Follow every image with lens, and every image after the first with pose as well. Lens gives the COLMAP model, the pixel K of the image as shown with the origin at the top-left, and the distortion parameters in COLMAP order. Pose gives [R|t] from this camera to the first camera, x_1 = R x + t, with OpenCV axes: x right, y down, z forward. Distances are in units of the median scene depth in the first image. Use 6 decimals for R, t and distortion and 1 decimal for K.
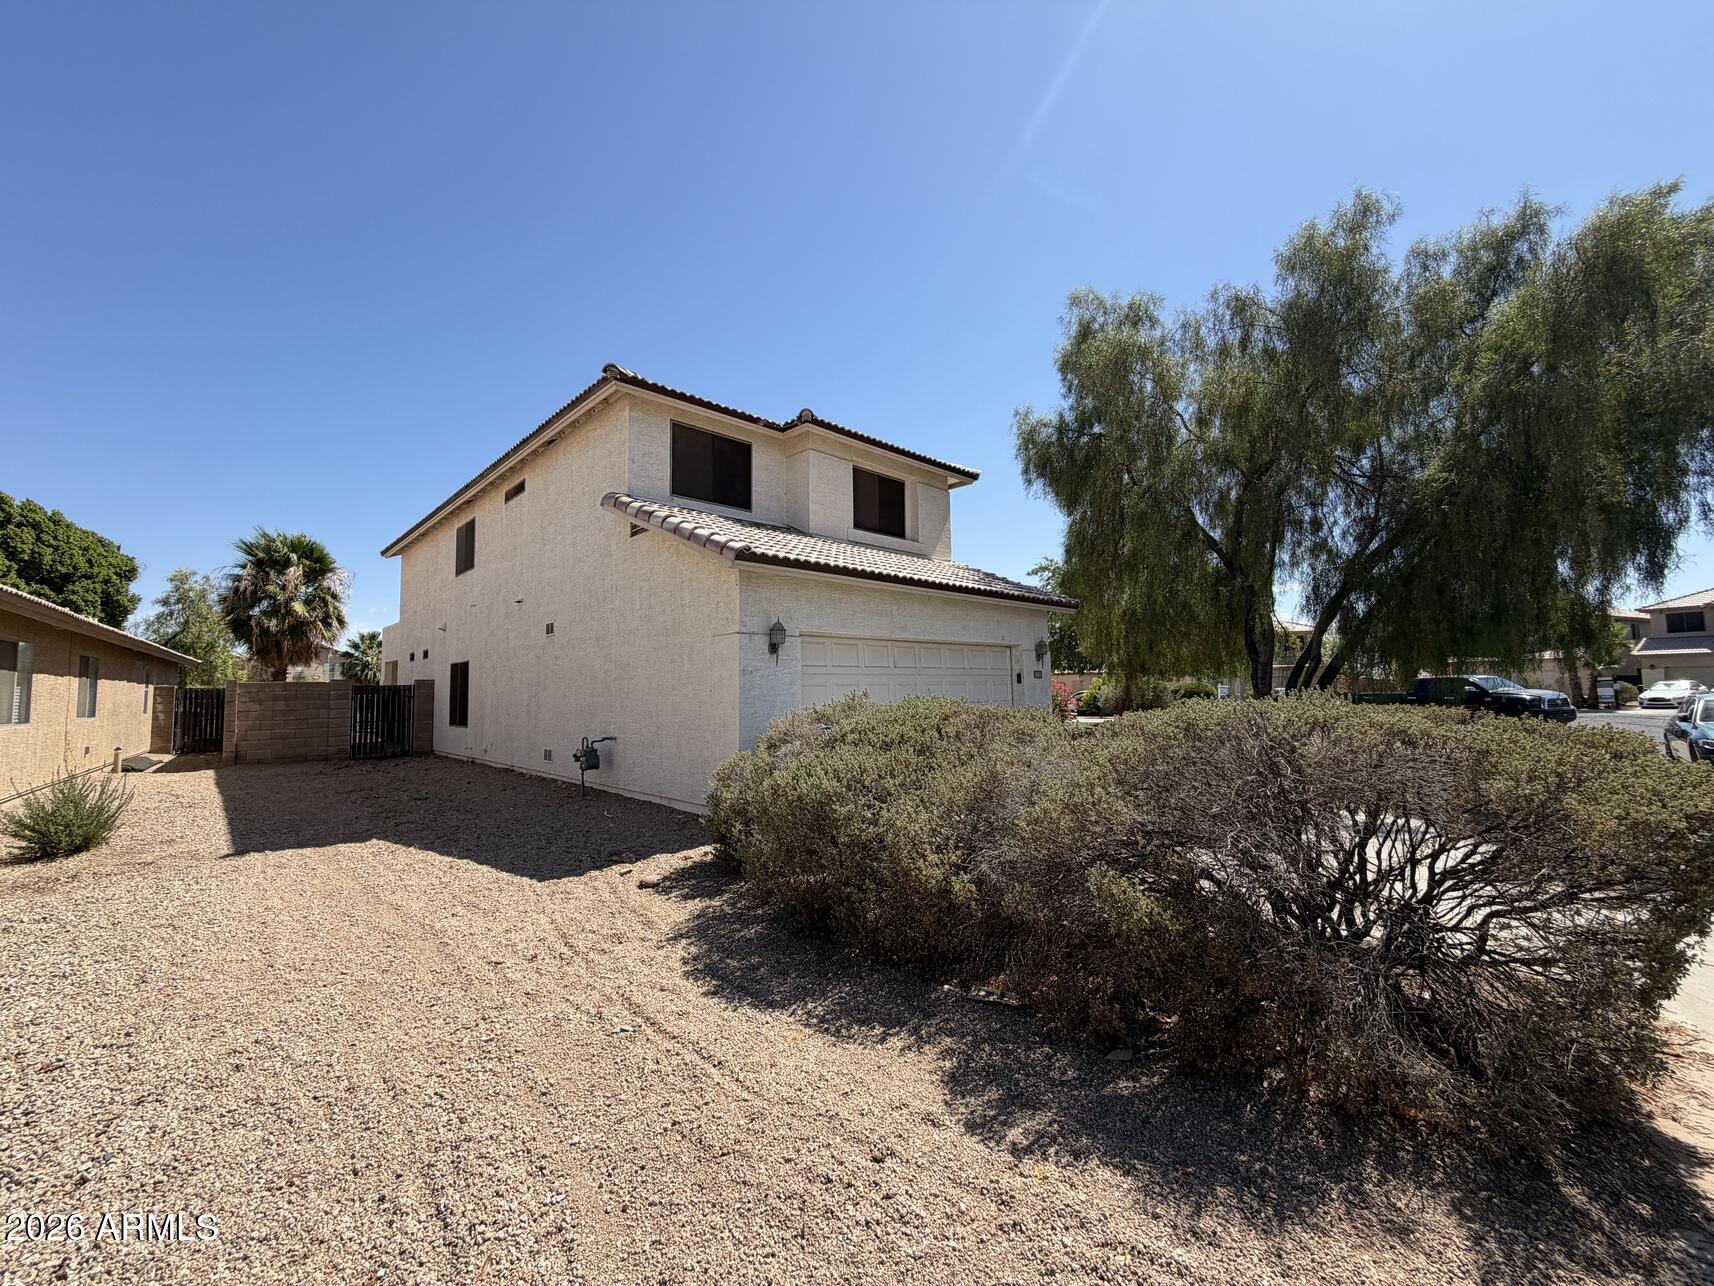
lens RADIAL K [[684.9, 0, 852.4], [0, 684.9, 645.1], [0, 0, 1]] dist [-0.000832, 0.000078]
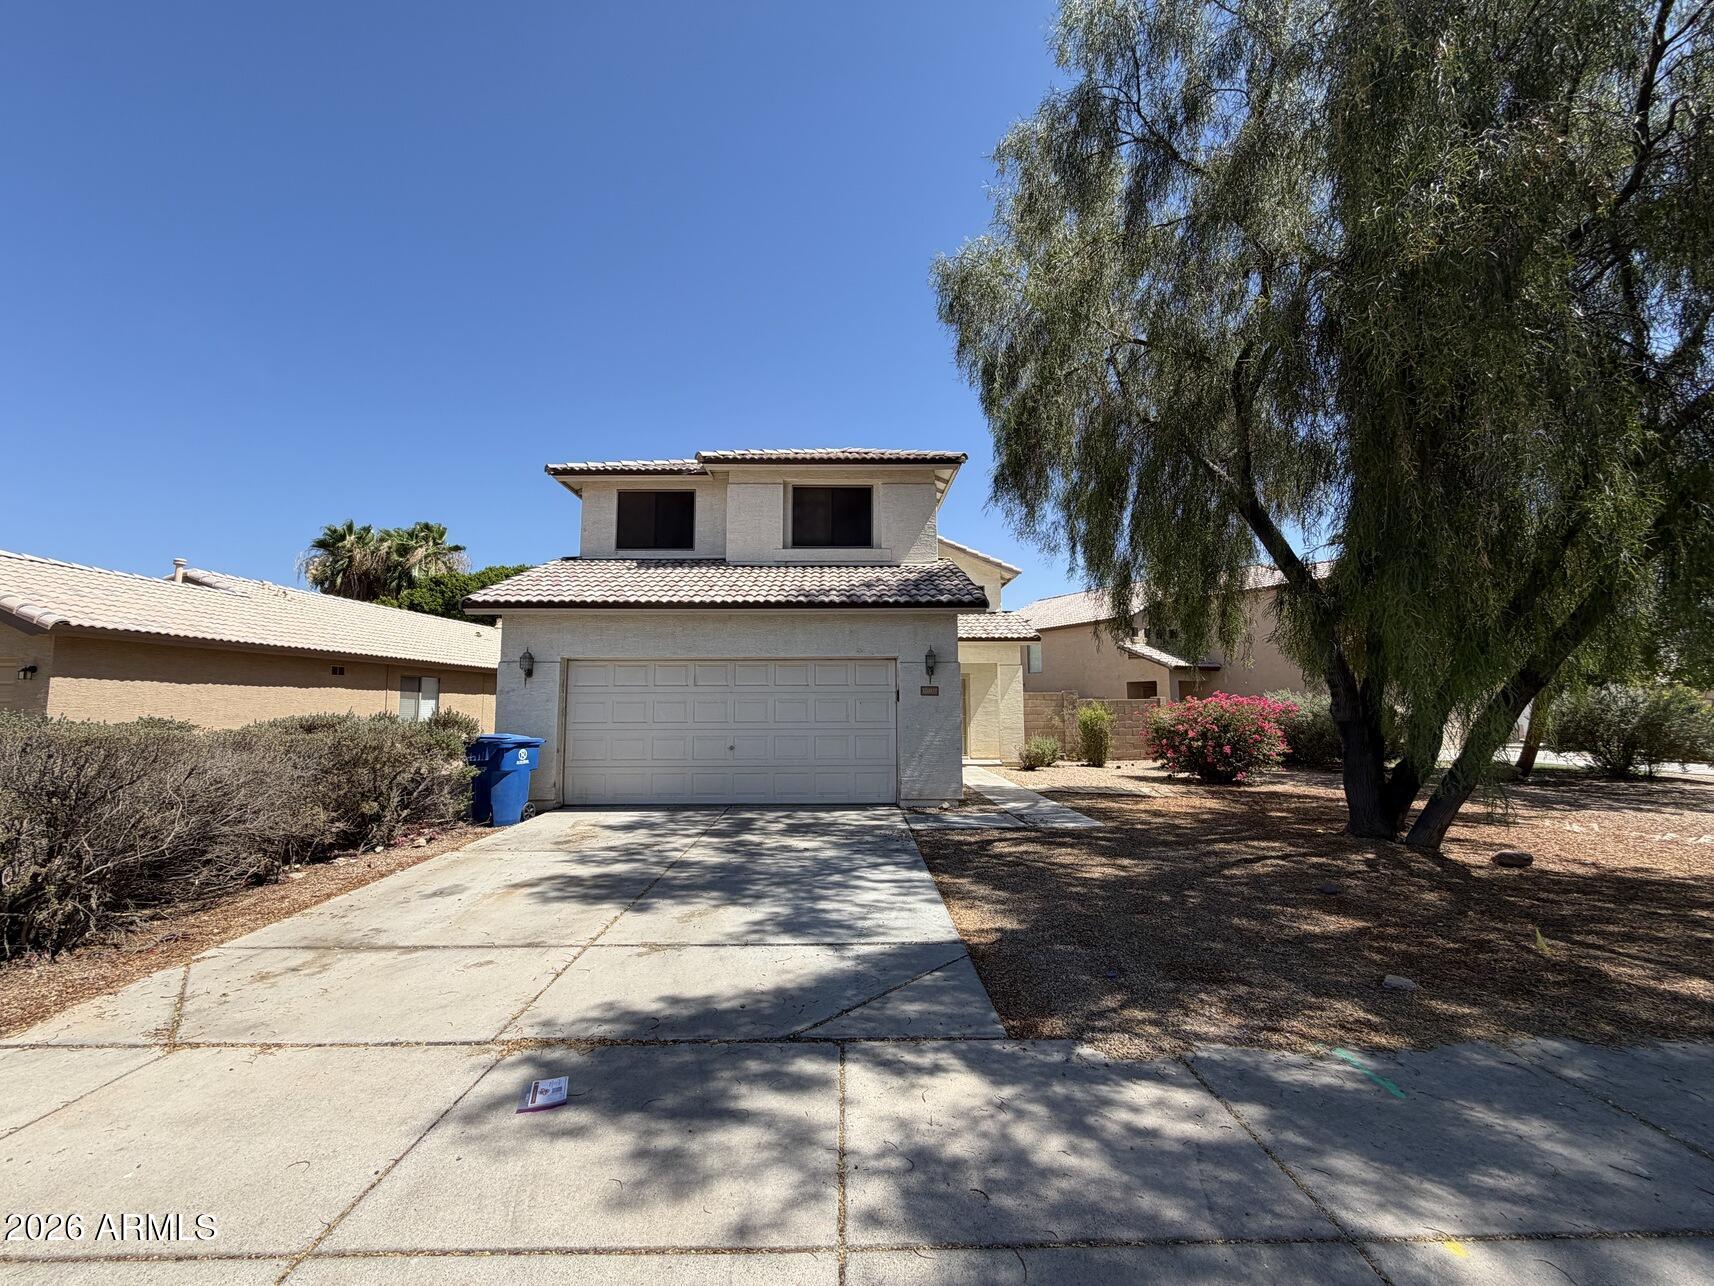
lens RADIAL K [[684.9, 0, 856.6], [0, 684.9, 641.3], [0, 0, 1]] dist [-0.000832, 0.000078]
pose [[0.727025, -0.053416, -0.684530, 0.878638], [0.037380, 0.998570, -0.038221, 0.012582], [0.685592, 0.002199, 0.727982, 0.372381]]
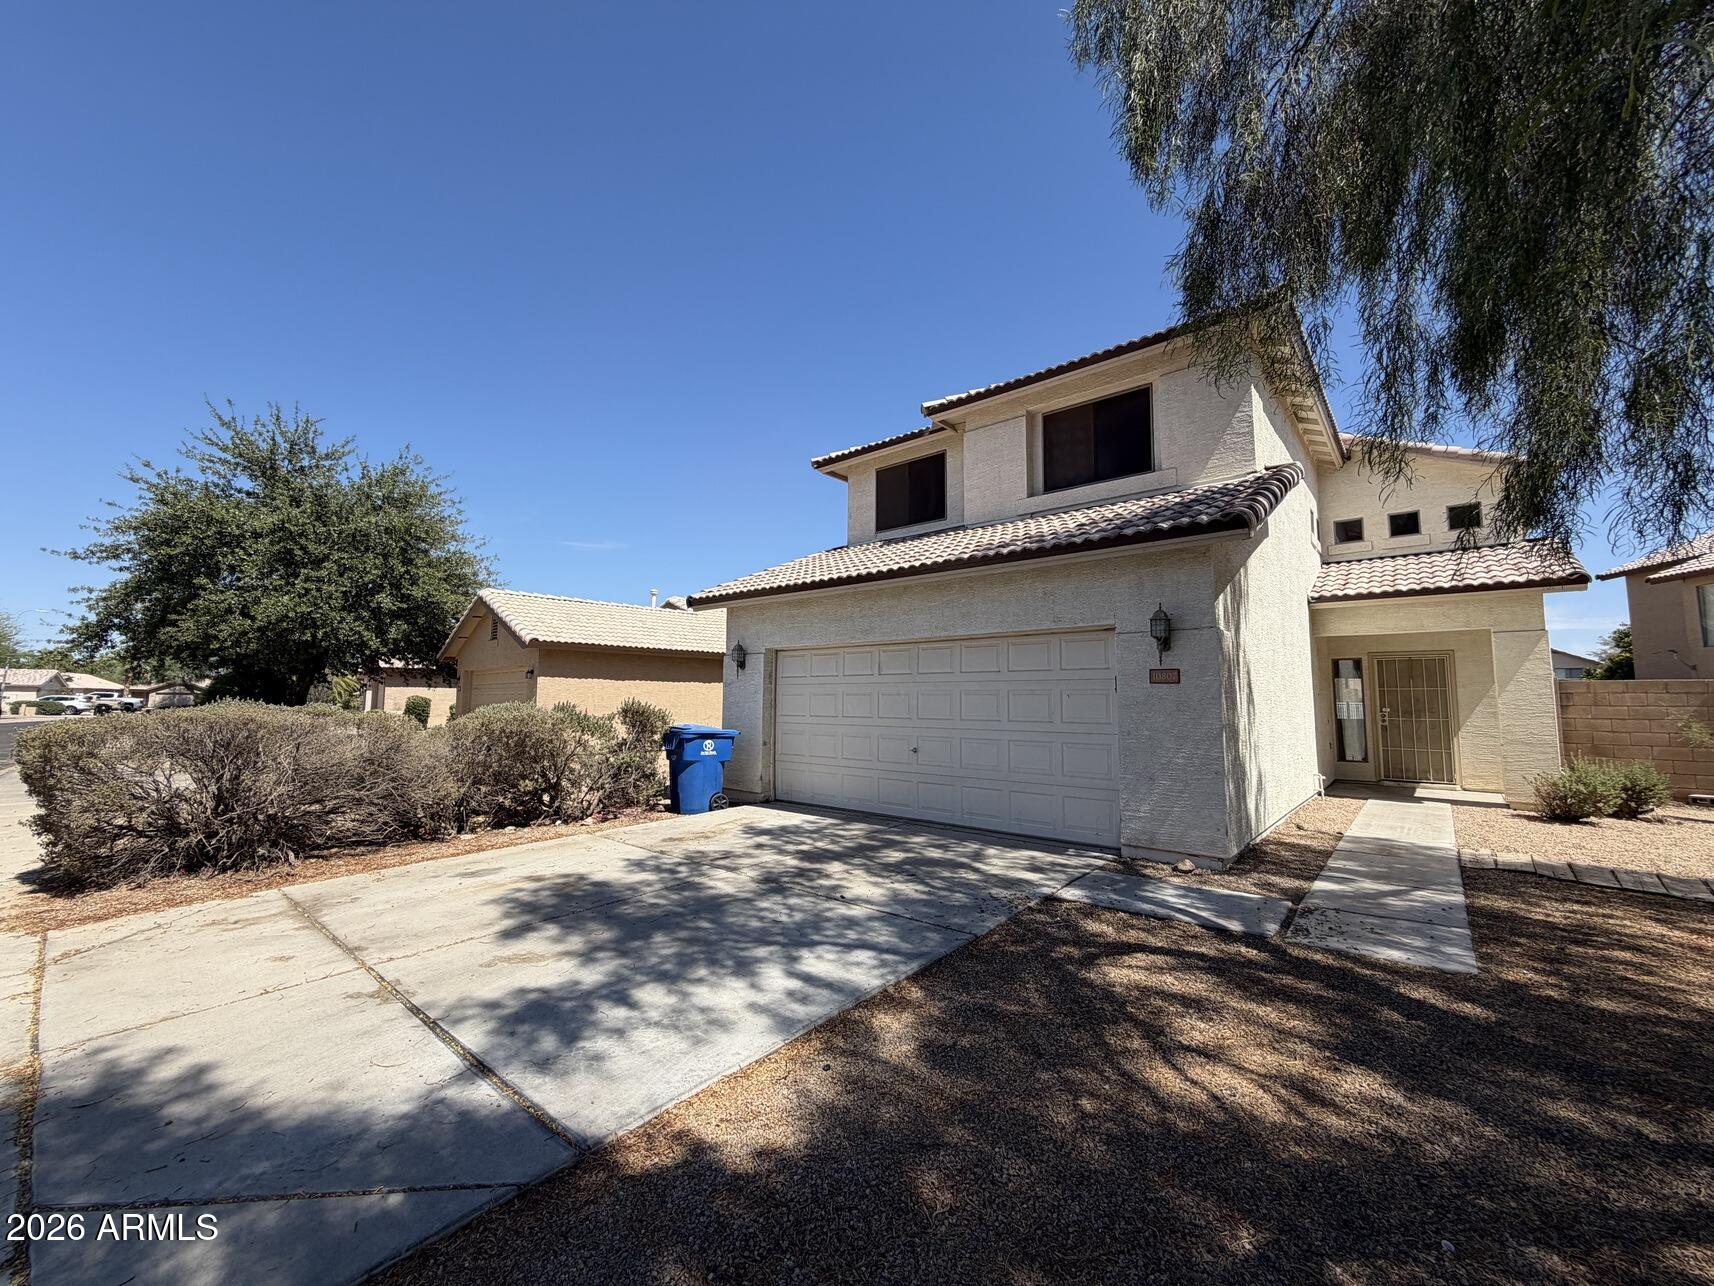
lens RADIAL K [[684.9, 0, 846.1], [0, 684.9, 641.0], [0, 0, 1]] dist [-0.000832, 0.000078]
pose [[0.088703, -0.071906, -0.993459, 0.864730], [0.059073, 0.996015, -0.066817, 0.041782], [0.994305, -0.052760, 0.092597, 0.802090]]
